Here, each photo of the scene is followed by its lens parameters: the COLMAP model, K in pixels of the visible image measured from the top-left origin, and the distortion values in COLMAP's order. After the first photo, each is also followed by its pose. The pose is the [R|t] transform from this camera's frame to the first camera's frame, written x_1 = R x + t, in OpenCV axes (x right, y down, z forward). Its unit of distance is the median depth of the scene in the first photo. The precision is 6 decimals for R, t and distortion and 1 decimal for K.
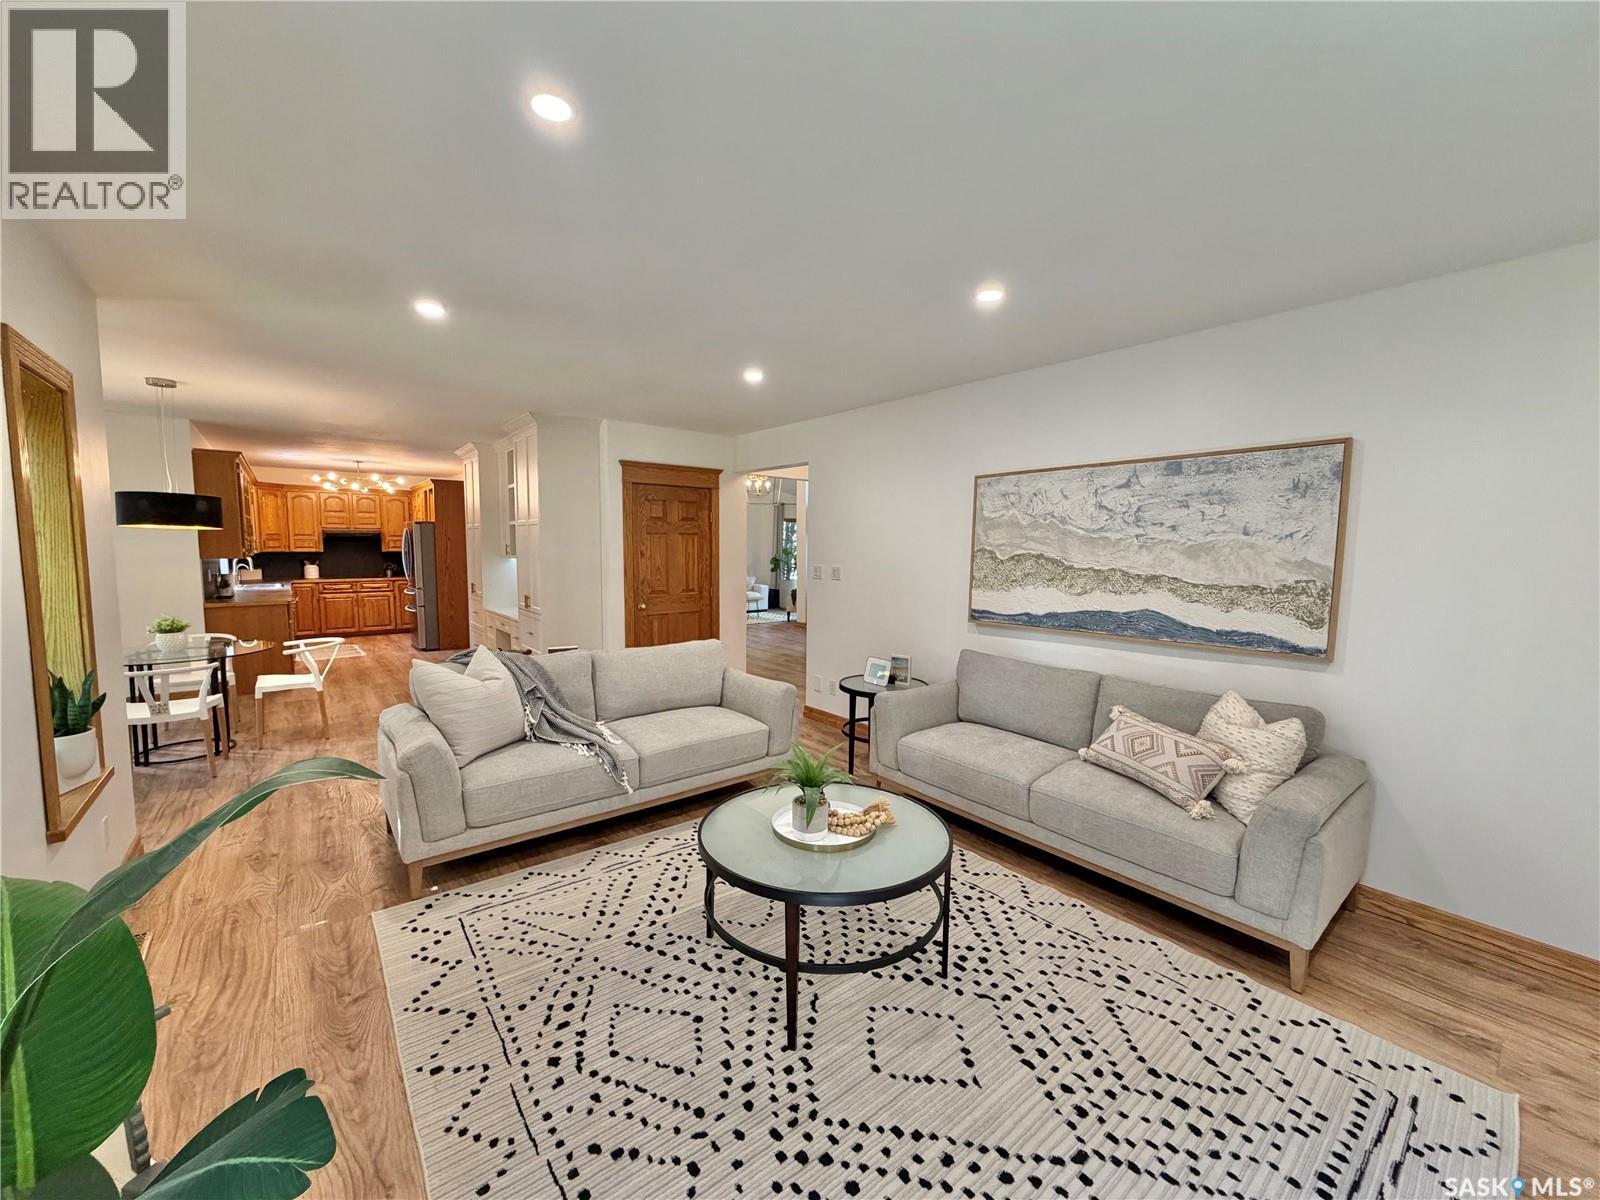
lens RADIAL K [[636.7, 0, 796.5], [0, 636.7, 603.1], [0, 0, 1]] dist [-0.000243, 0.000264]
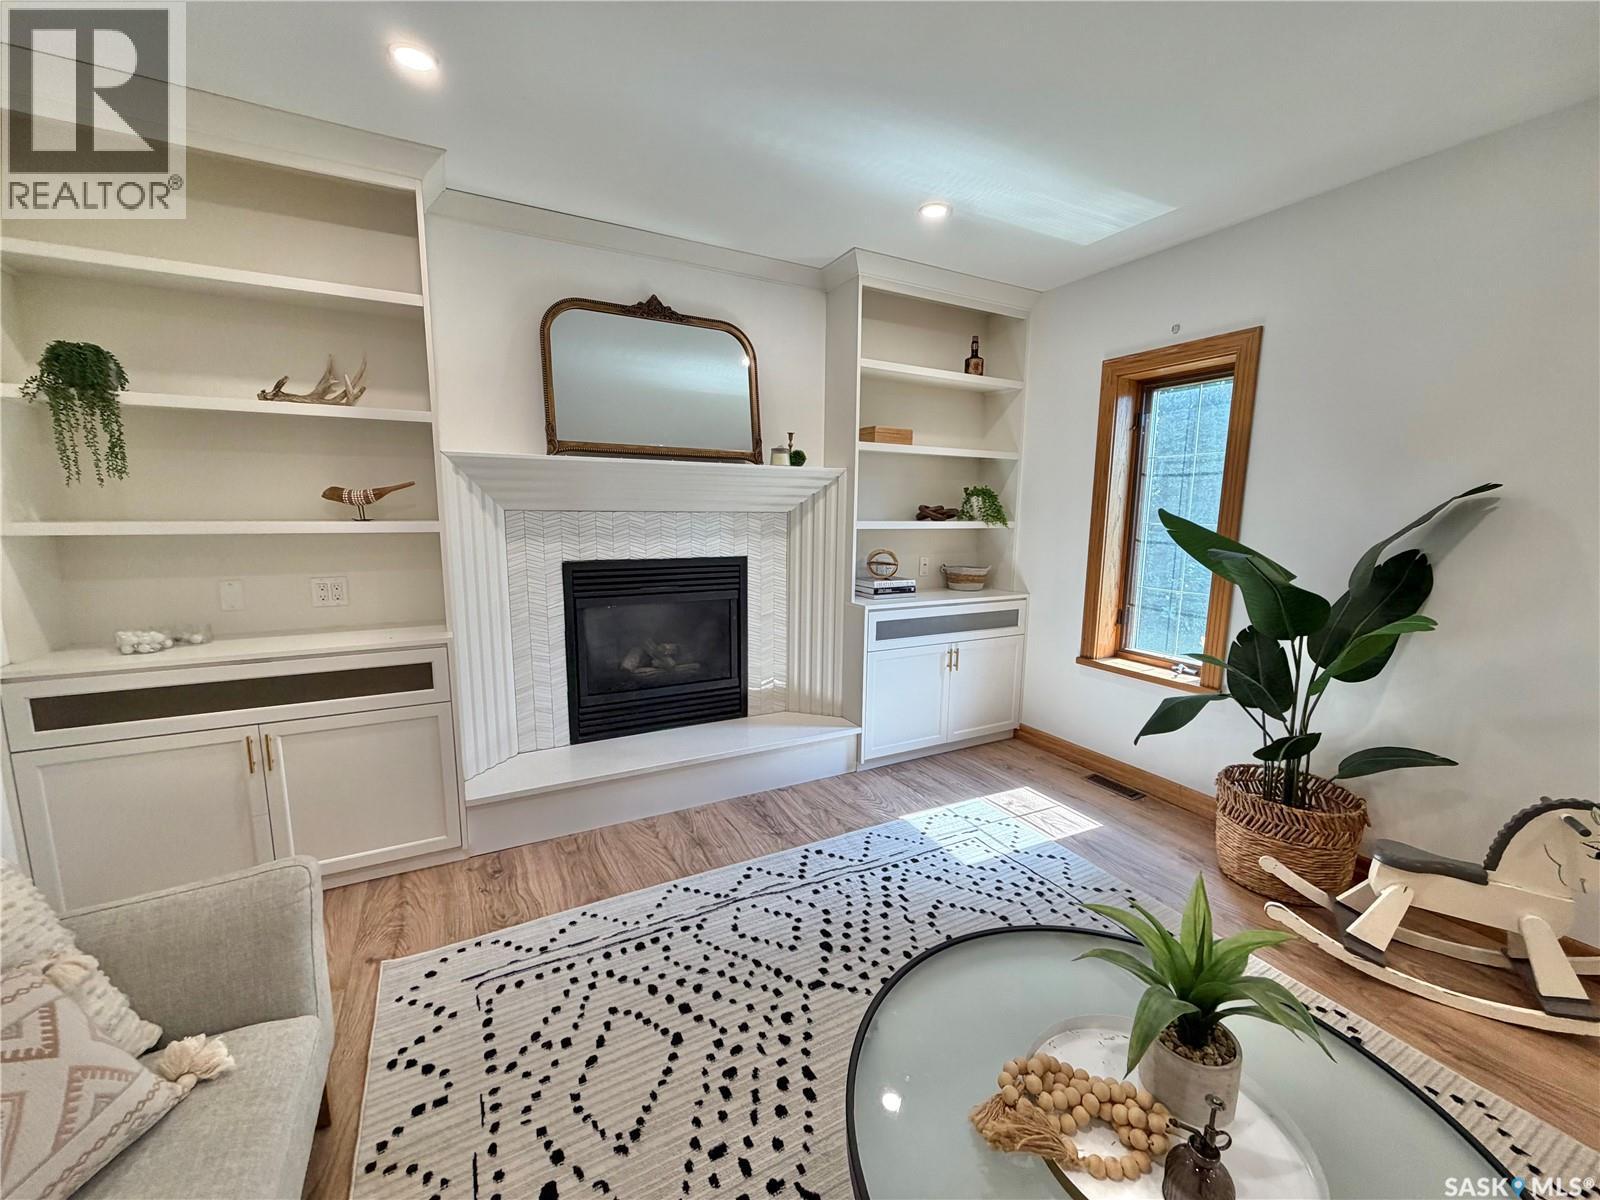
lens RADIAL K [[636.7, 0, 796.5], [0, 636.7, 603.1], [0, 0, 1]] dist [-0.000243, 0.000264]
pose [[-0.983523, -0.049058, 0.174000, 0.216866], [-0.005741, 0.970468, 0.241162, -0.065758], [-0.180692, 0.236190, -0.954759, 1.362358]]
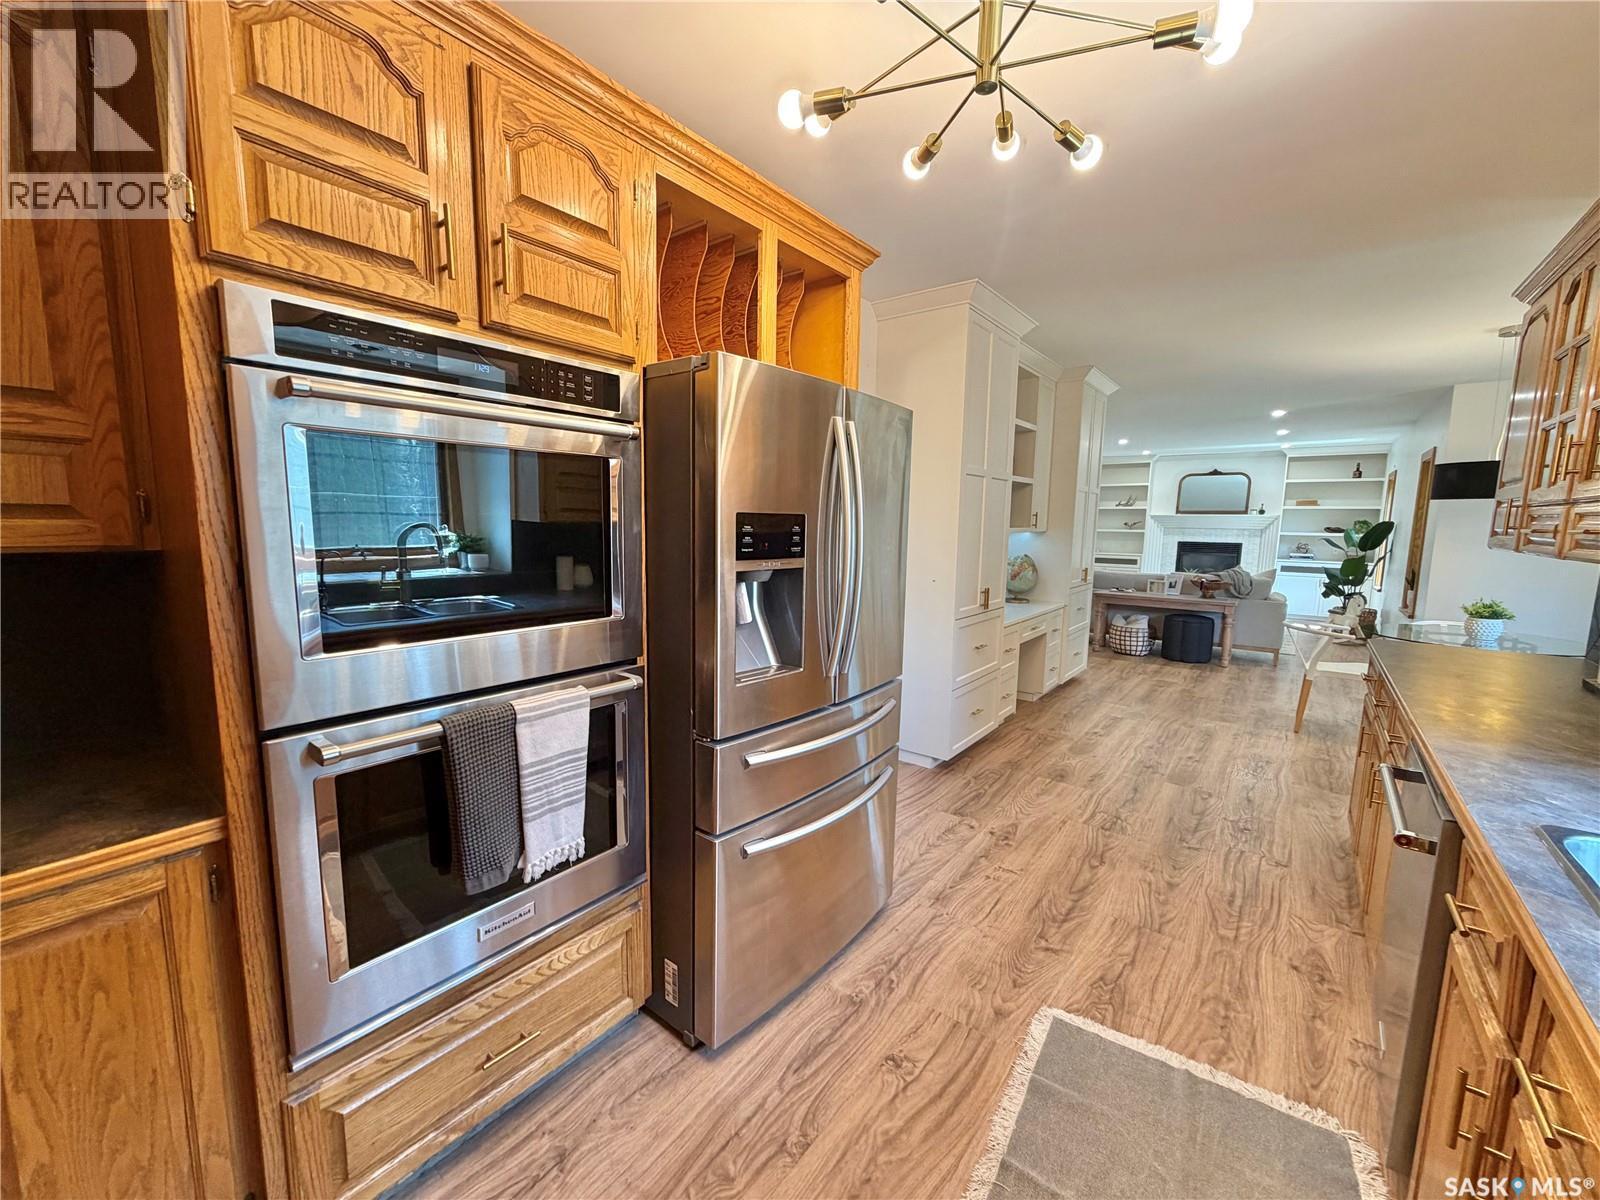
lens RADIAL K [[636.7, 0, 796.5], [0, 636.7, 603.1], [0, 0, 1]] dist [-0.000243, 0.000264]
pose [[-0.230801, -0.140404, 0.962817, -3.120586], [0.073577, 0.984182, 0.161157, -0.363980], [-0.970215, 0.108037, -0.216820, 4.102828]]
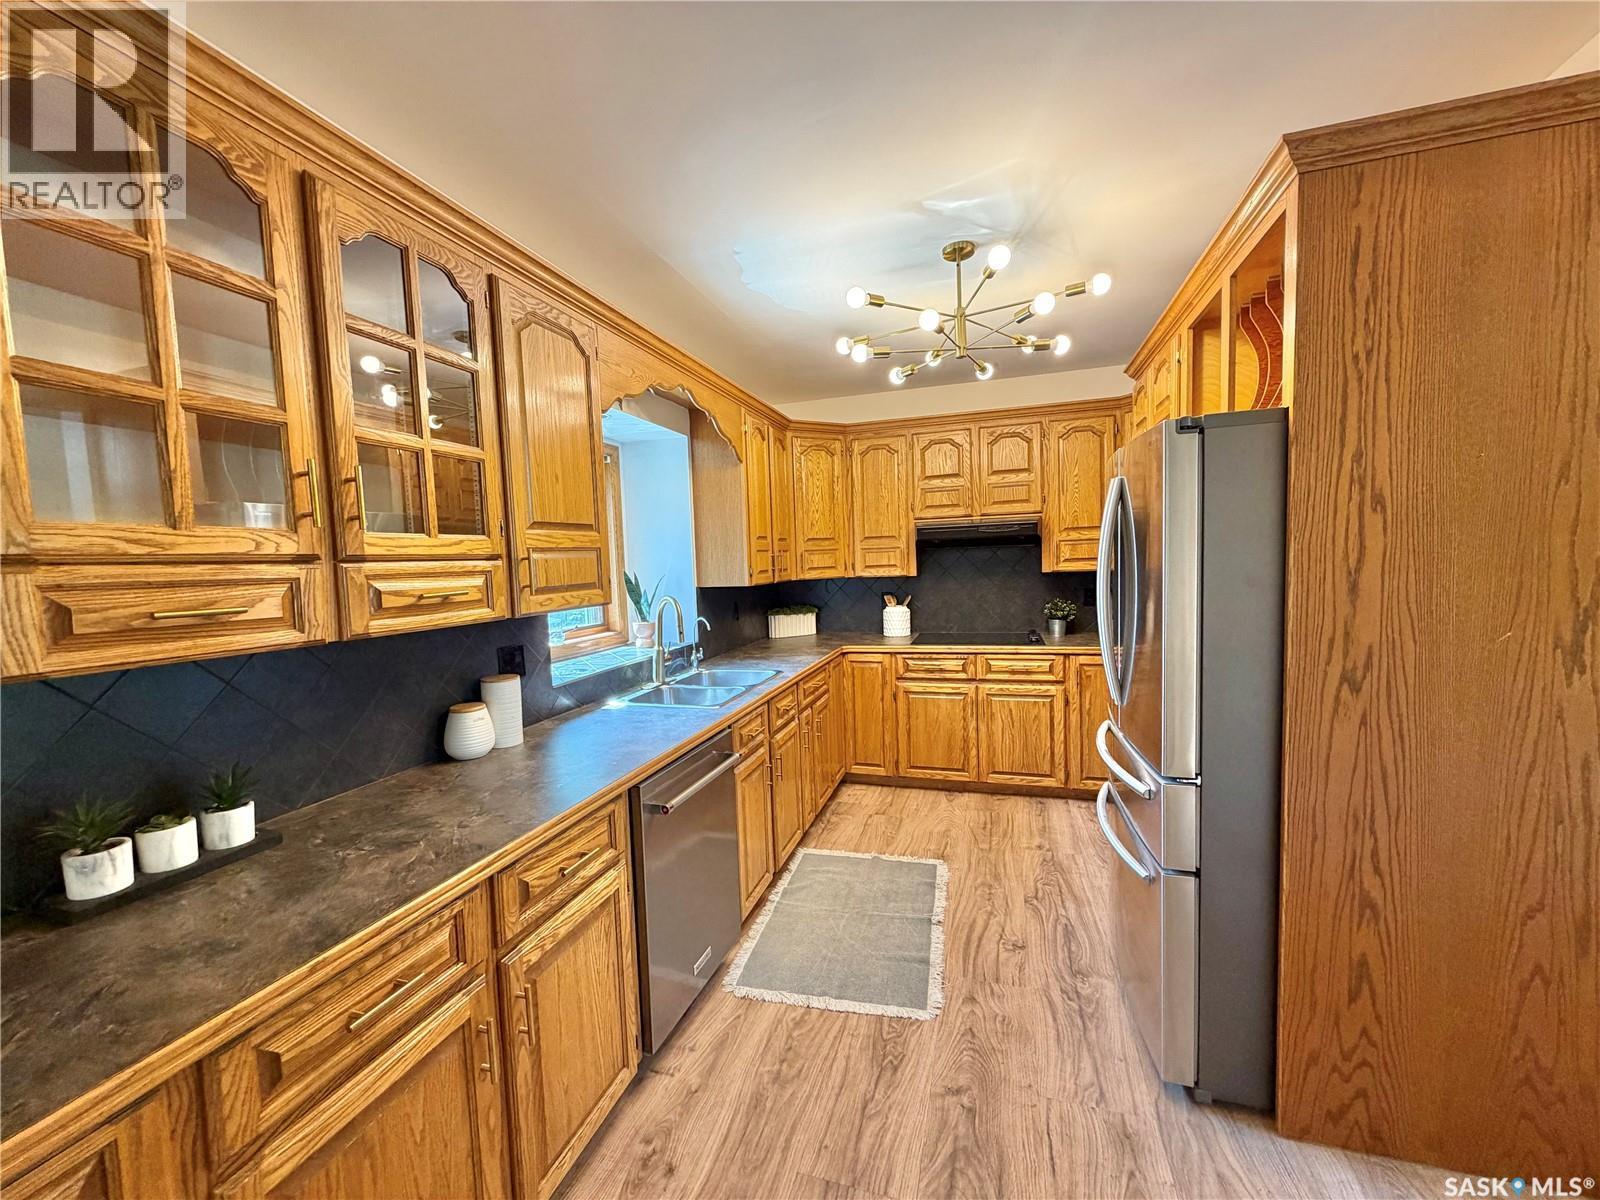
lens RADIAL K [[636.7, 0, 796.5], [0, 636.7, 603.1], [0, 0, 1]] dist [-0.000243, 0.000264]
pose [[0.558954, 0.028902, -0.828695, -1.883001], [-0.039073, 0.999200, 0.008494, -0.270831], [0.828277, 0.027632, 0.559637, 3.005371]]
